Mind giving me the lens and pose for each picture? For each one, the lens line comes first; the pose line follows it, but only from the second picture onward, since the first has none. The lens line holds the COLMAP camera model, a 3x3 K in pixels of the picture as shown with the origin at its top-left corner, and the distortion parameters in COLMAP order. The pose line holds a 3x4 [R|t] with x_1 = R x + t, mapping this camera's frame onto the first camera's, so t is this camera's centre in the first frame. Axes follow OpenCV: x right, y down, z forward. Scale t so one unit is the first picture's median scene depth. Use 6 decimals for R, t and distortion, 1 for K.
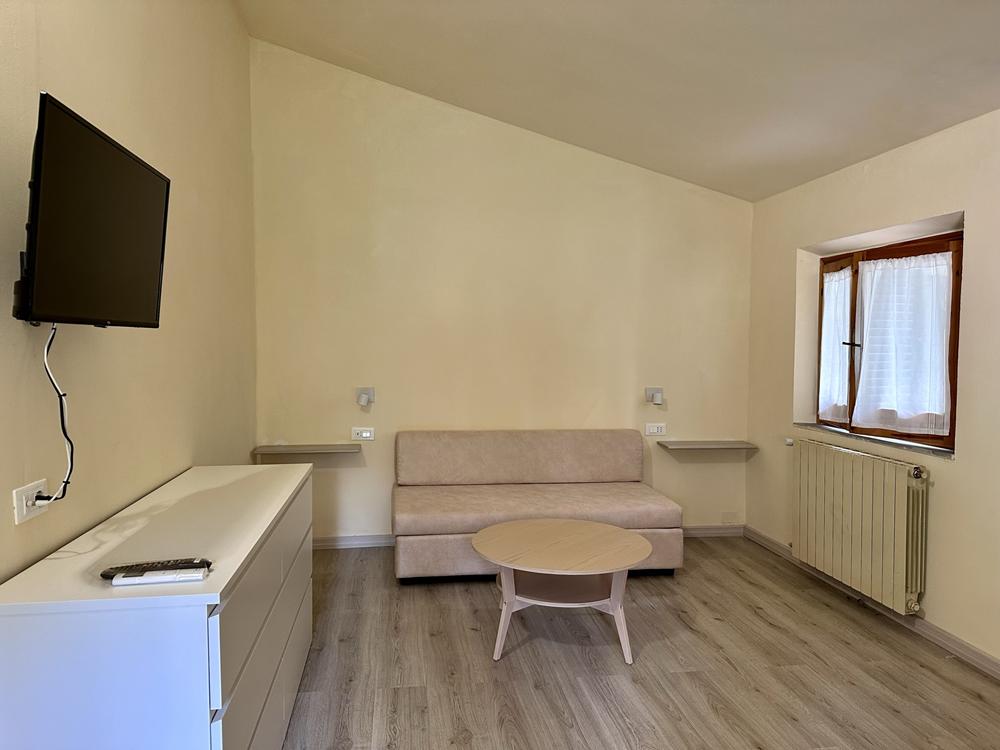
lens RADIAL K [[706.2, 0, 501.3], [0, 706.2, 375.6], [0, 0, 1]] dist [0.145360, -0.194773]
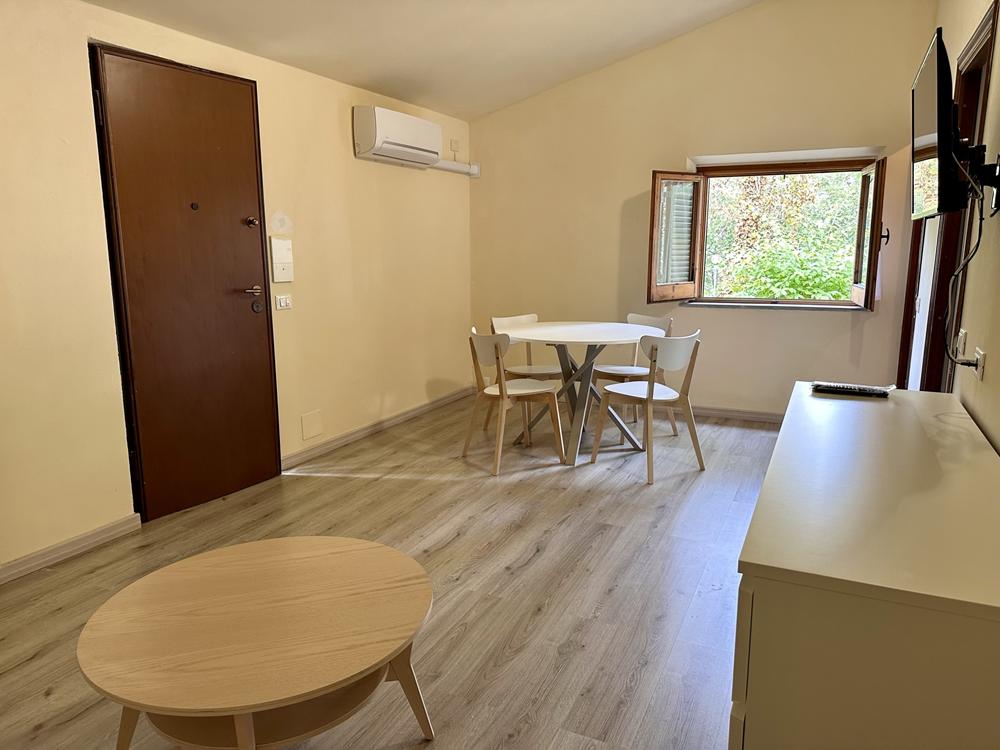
lens RADIAL K [[706.2, 0, 501.3], [0, 706.2, 375.6], [0, 0, 1]] dist [0.145360, -0.194773]
pose [[-0.833433, -0.102119, 0.543103, -0.305381], [0.027827, 0.973776, 0.225800, -0.048314], [-0.551919, 0.203303, -0.808735, 1.158667]]
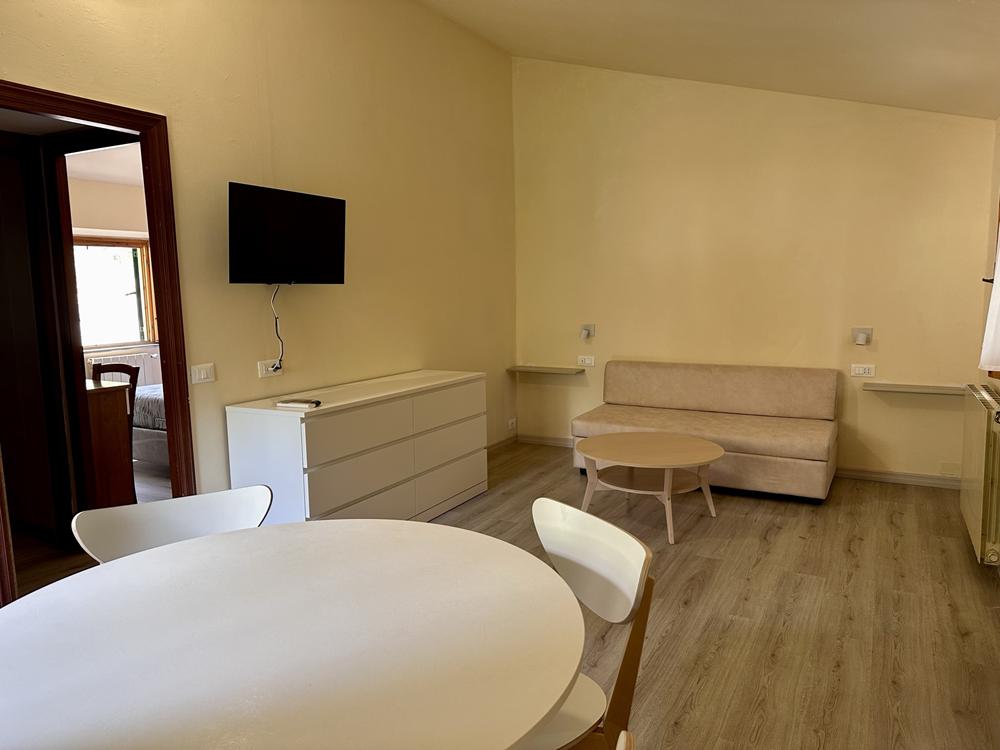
lens RADIAL K [[703.9, 0, 500.0], [0, 703.9, 375.0], [0, 0, 1]] dist [0.170153, -0.187993]
pose [[0.802691, 0.056607, -0.593703, 0.539042], [-0.009845, 0.996607, 0.081712, 0.006610], [0.596314, -0.059744, 0.800525, -0.129207]]
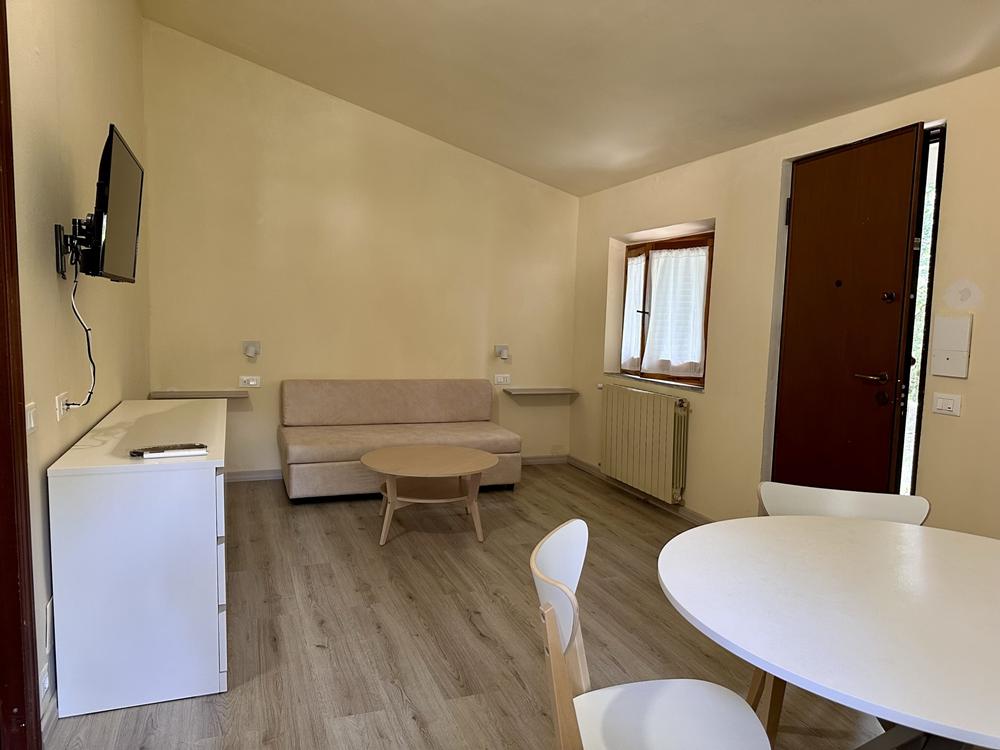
lens RADIAL K [[703.9, 0, 500.0], [0, 703.9, 375.0], [0, 0, 1]] dist [0.170153, -0.187993]
pose [[0.977091, 0.002936, 0.212801, -0.060815], [-0.012502, 0.998970, 0.043620, 0.020122], [-0.212454, -0.045281, 0.976121, -0.249401]]
